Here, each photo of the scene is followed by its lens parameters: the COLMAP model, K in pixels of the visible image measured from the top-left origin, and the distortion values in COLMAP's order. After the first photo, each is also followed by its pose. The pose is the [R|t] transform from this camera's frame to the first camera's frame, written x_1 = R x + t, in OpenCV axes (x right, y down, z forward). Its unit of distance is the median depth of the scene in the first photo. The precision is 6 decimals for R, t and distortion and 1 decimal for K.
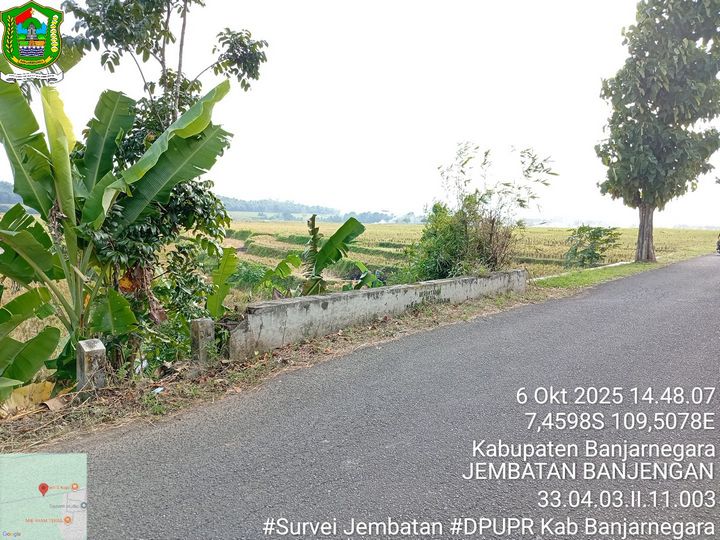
lens RADIAL K [[554.8, 0, 358.0], [0, 554.8, 272.9], [0, 0, 1]] dist [0.041594, -0.073054]
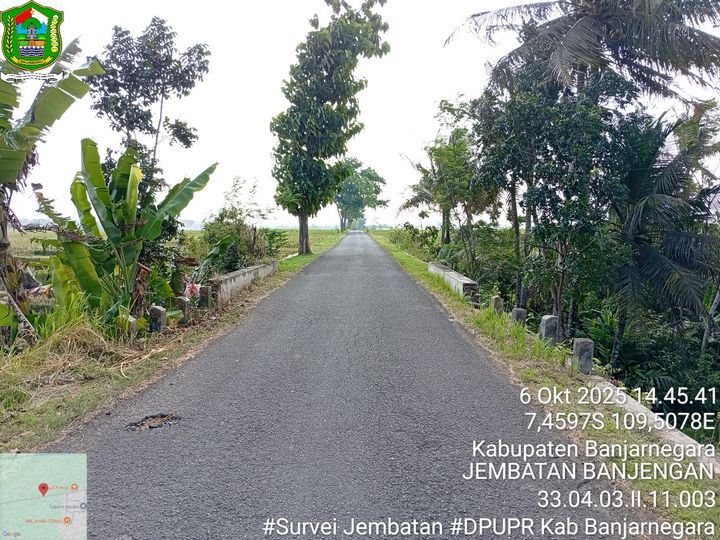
lens RADIAL K [[550.8, 0, 358.3], [0, 550.8, 271.7], [0, 0, 1]] dist [0.103772, -0.215608]
pose [[0.790390, -0.067888, 0.608831, -0.262974], [0.072043, 0.997245, 0.017672, 0.010248], [-0.608354, 0.029895, 0.793103, -0.210783]]
